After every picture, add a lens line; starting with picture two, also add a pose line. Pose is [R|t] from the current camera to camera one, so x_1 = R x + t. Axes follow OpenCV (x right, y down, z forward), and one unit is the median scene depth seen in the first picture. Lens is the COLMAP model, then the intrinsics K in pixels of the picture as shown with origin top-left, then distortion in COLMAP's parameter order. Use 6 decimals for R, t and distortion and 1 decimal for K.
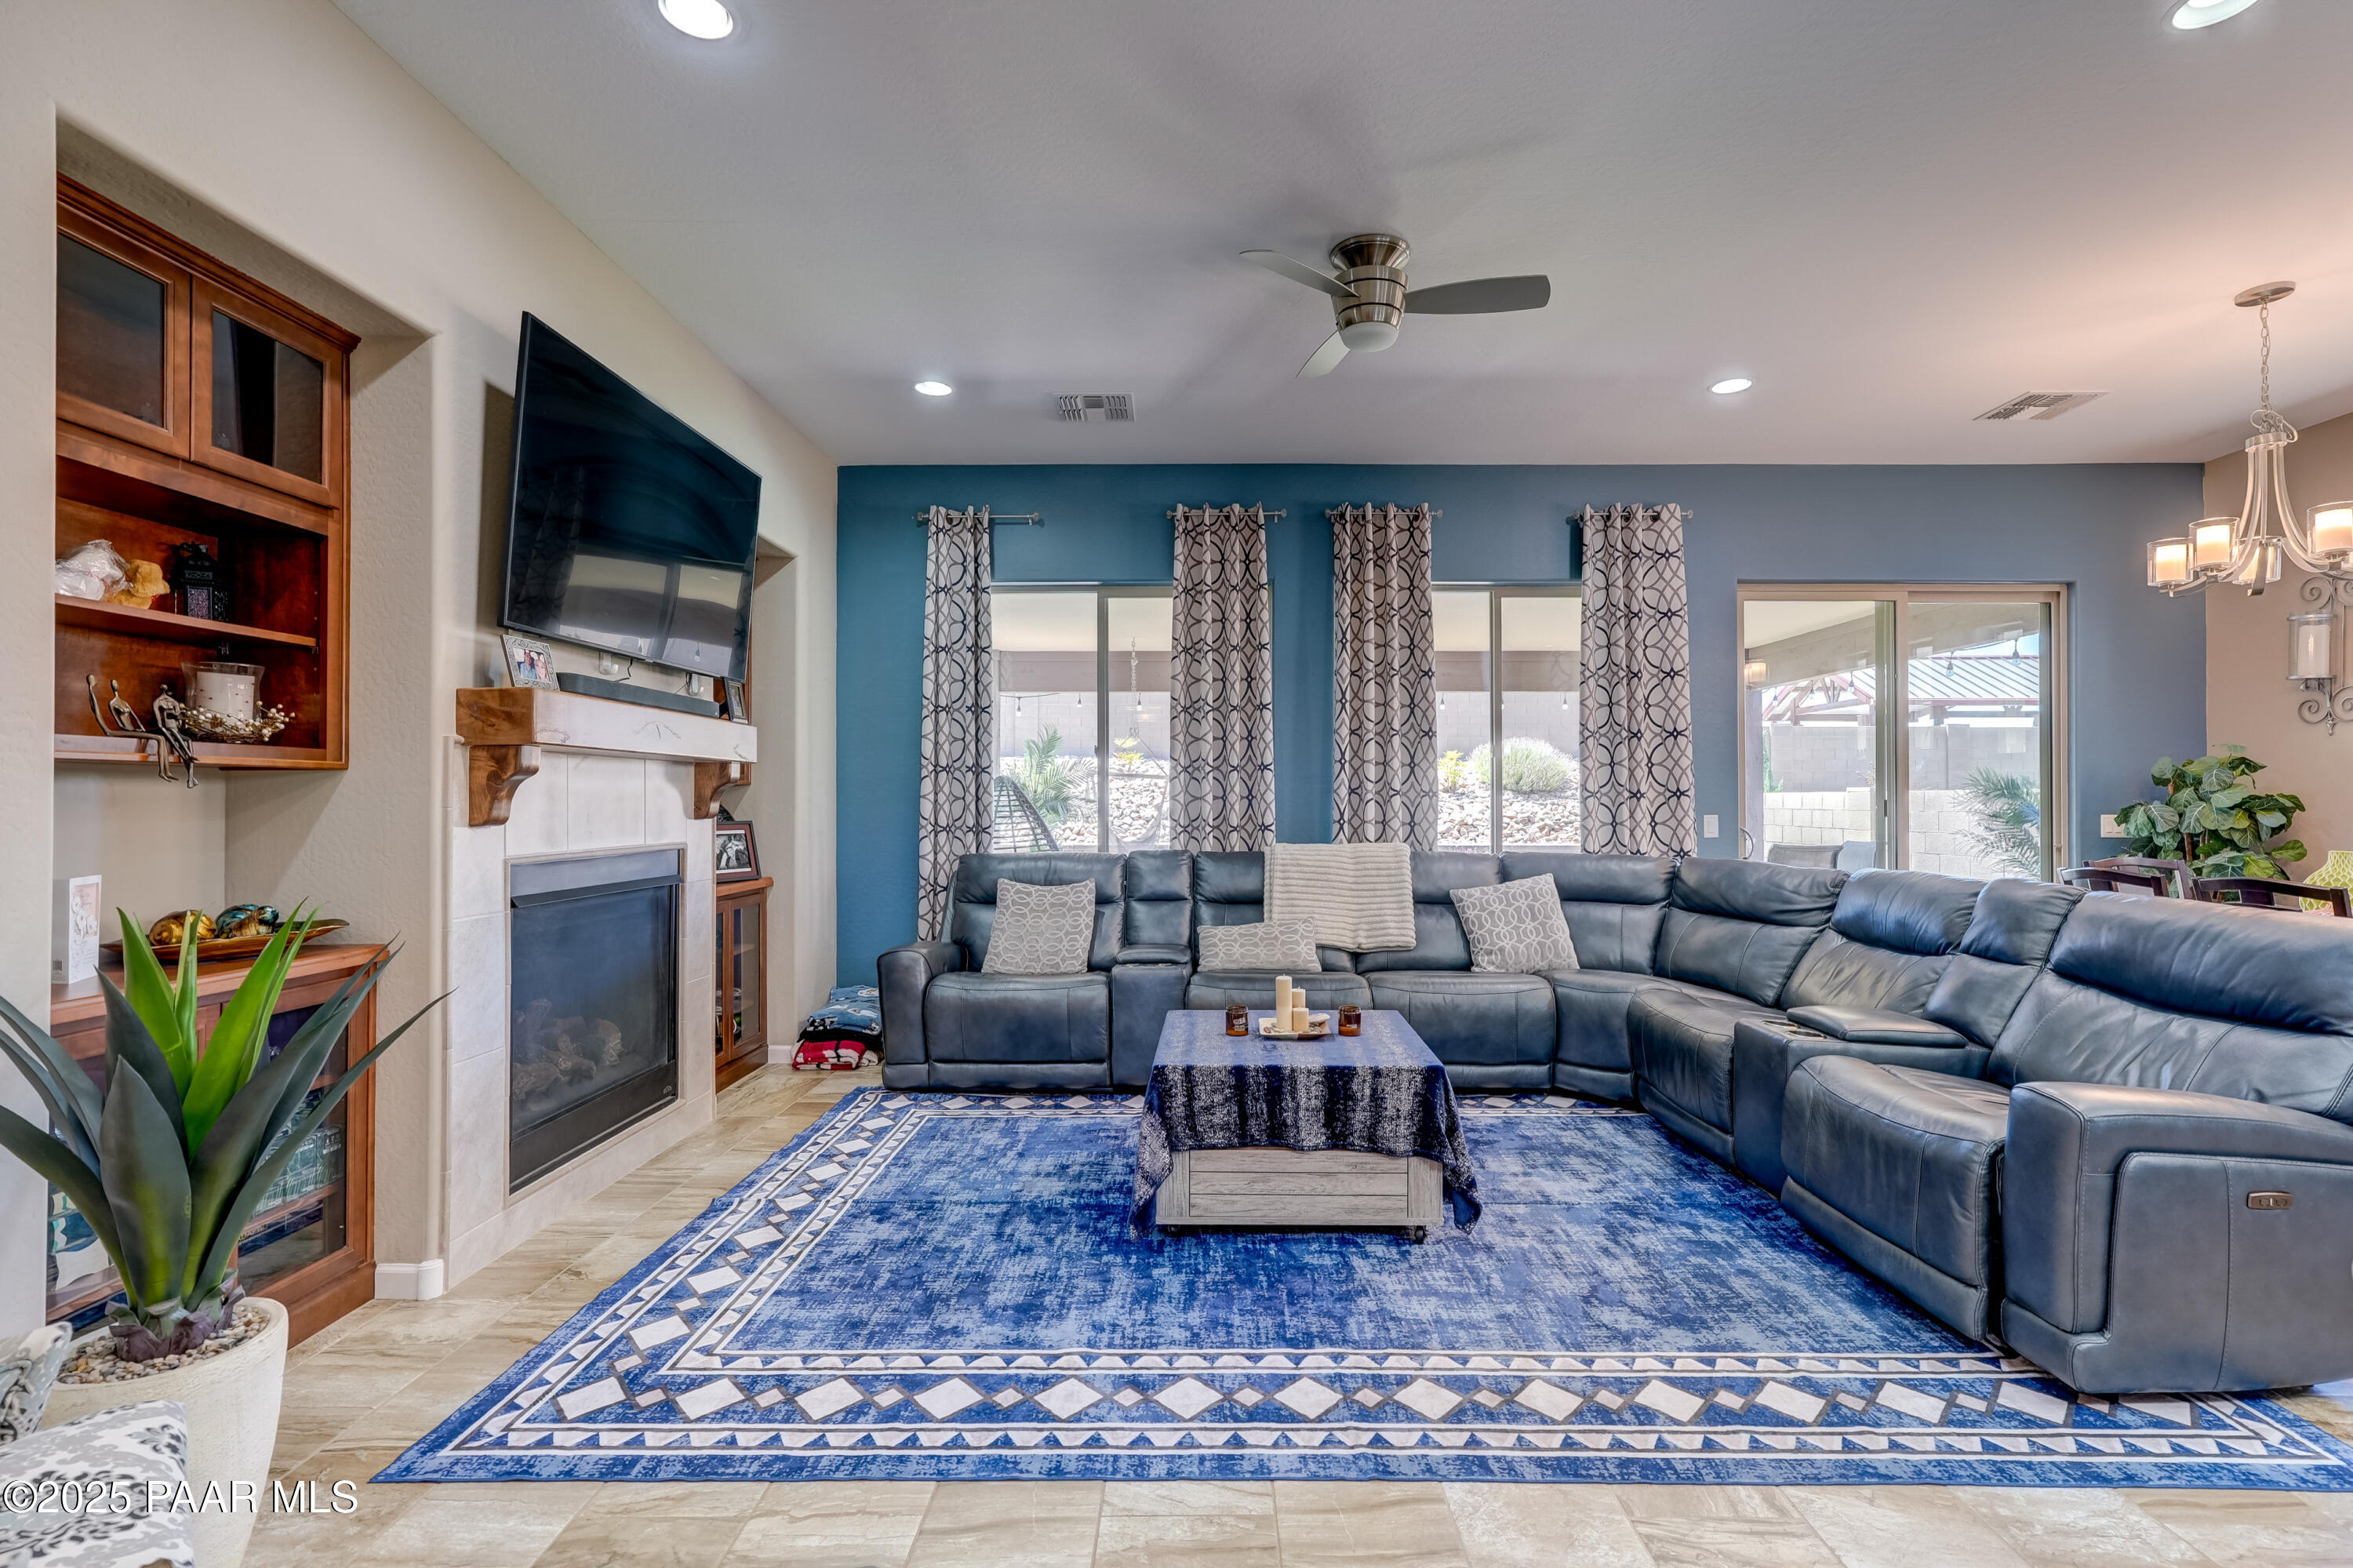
lens RADIAL K [[1062.3, 0, 1198.0], [0, 1062.3, 790.2], [0, 0, 1]] dist [-0.009454, 0.005124]
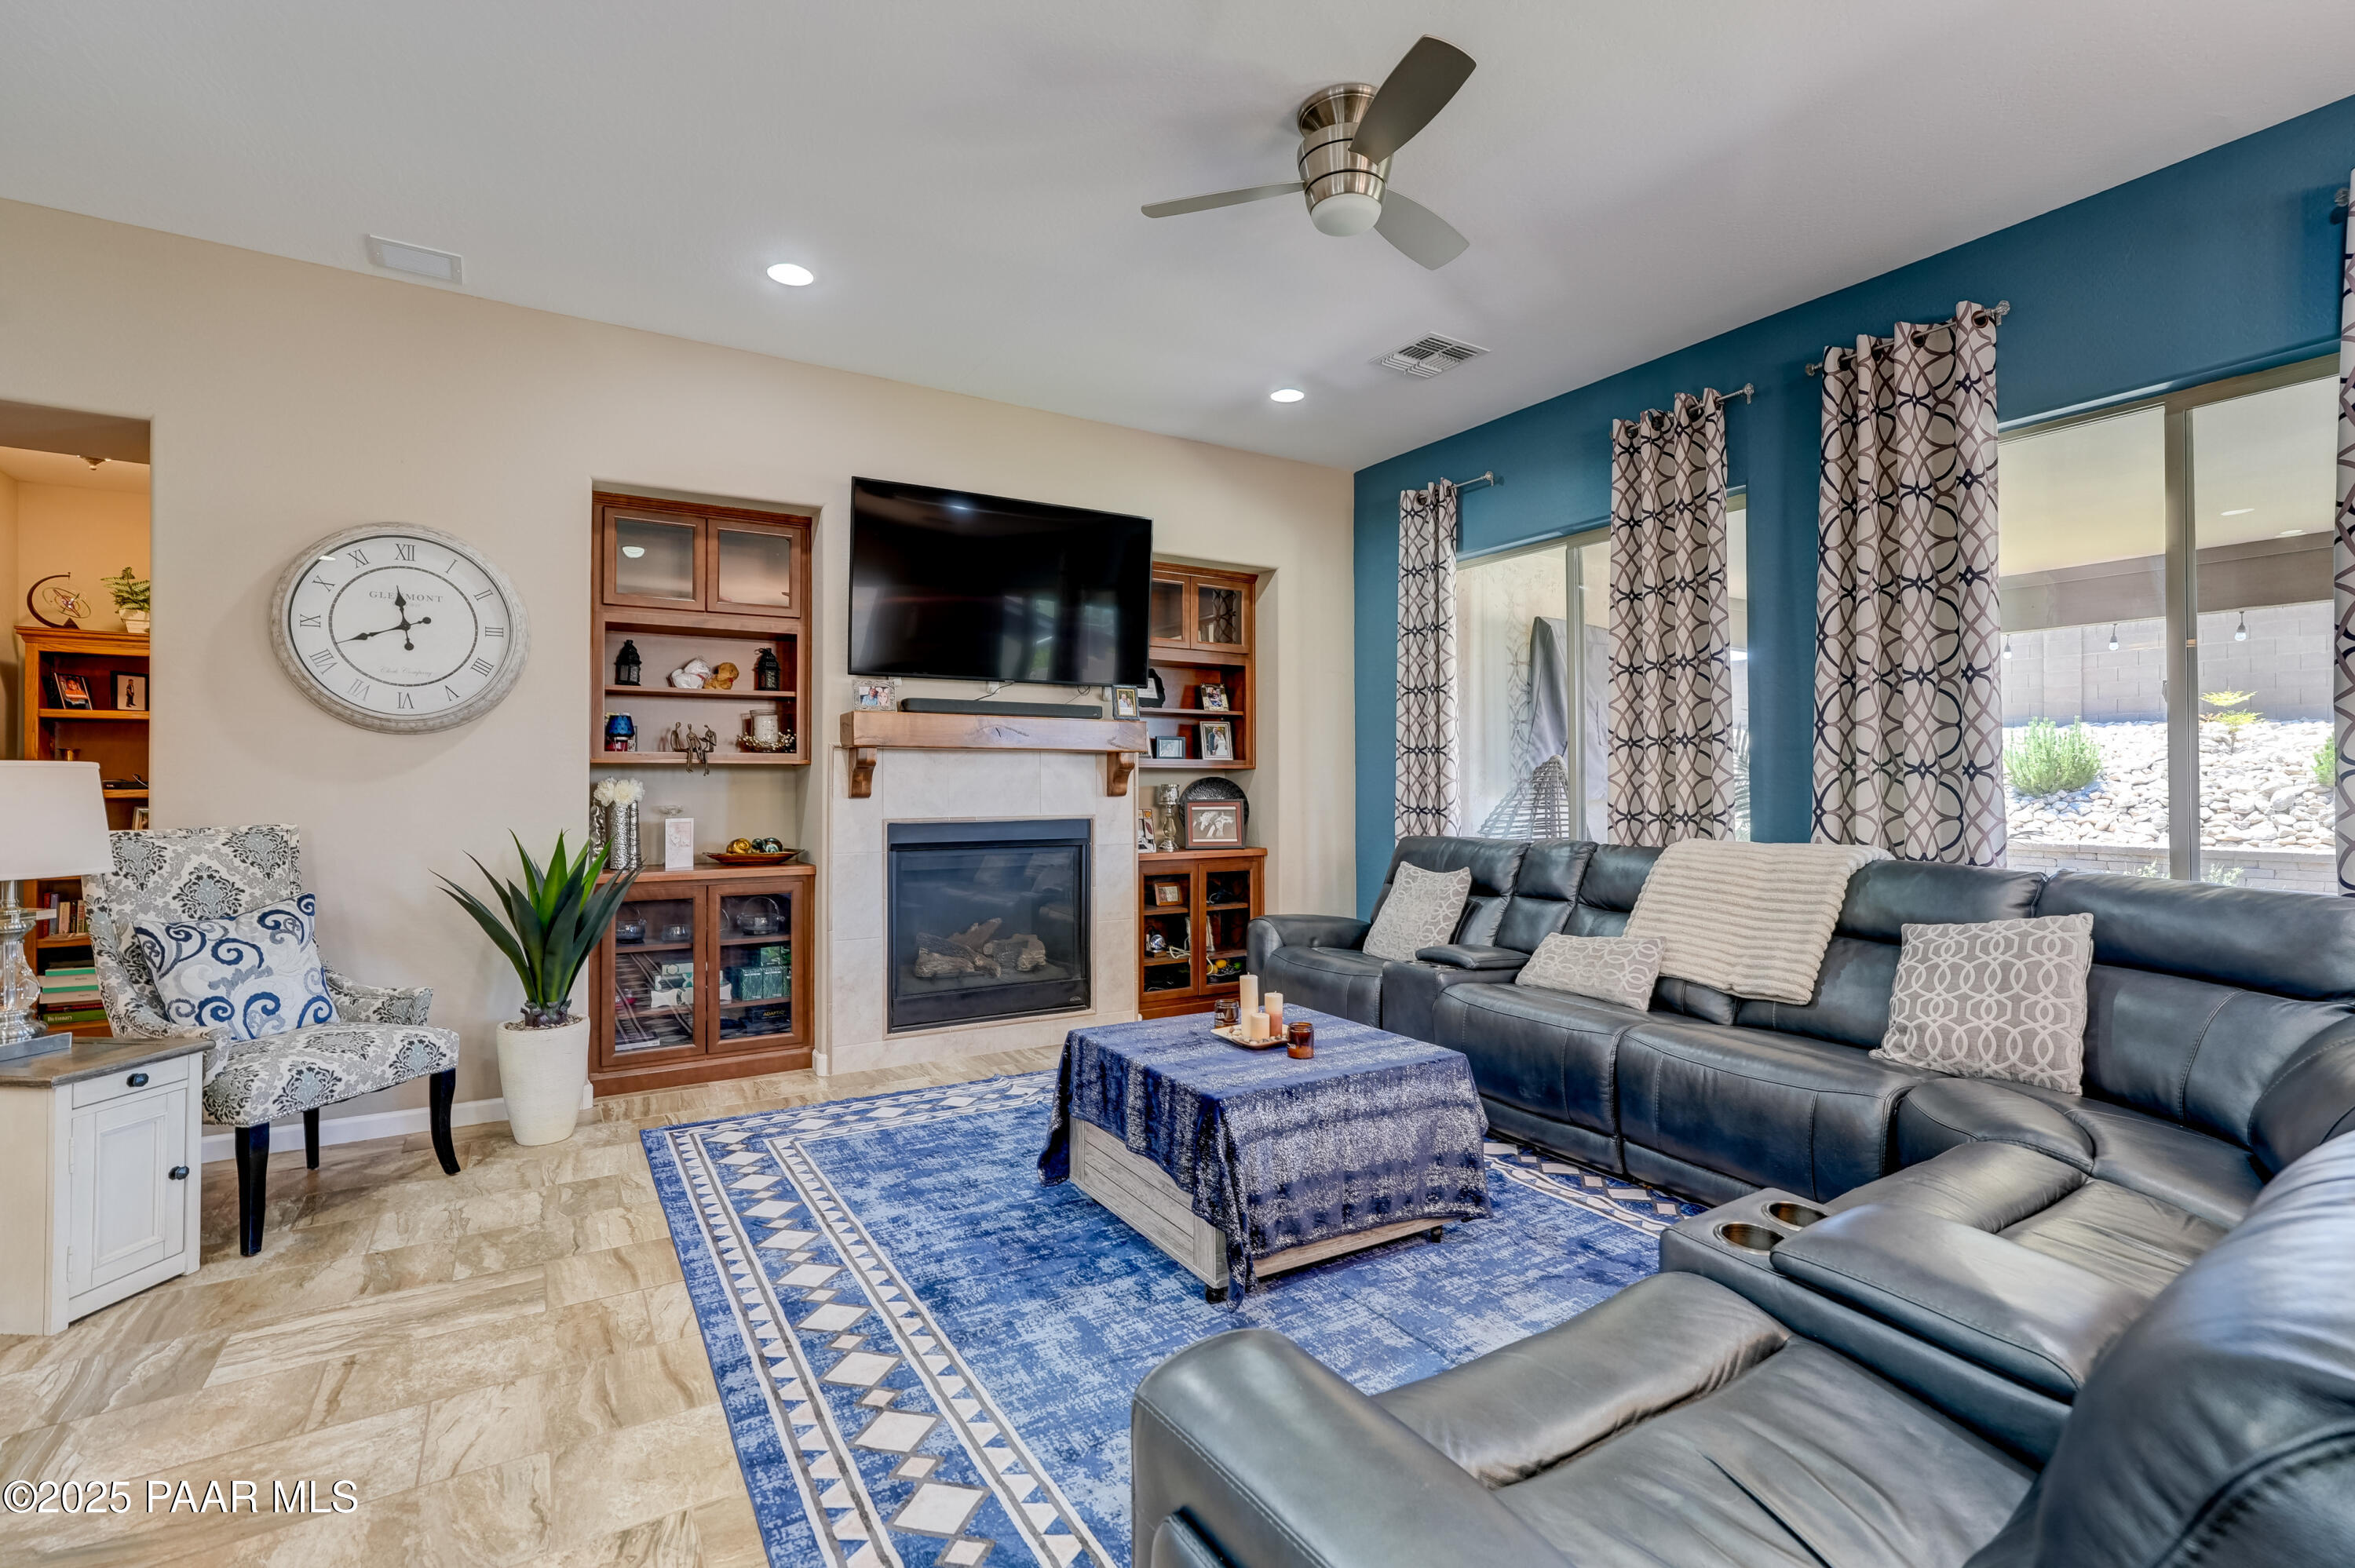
lens RADIAL K [[1063.1, 0, 1198.7], [0, 1063.1, 771.2], [0, 0, 1]] dist [-0.009454, 0.005124]
pose [[0.534191, -0.010750, -0.845295, 1.131356], [0.008468, 0.999937, -0.007366, 0.011622], [0.845321, -0.003223, 0.534249, 0.662419]]
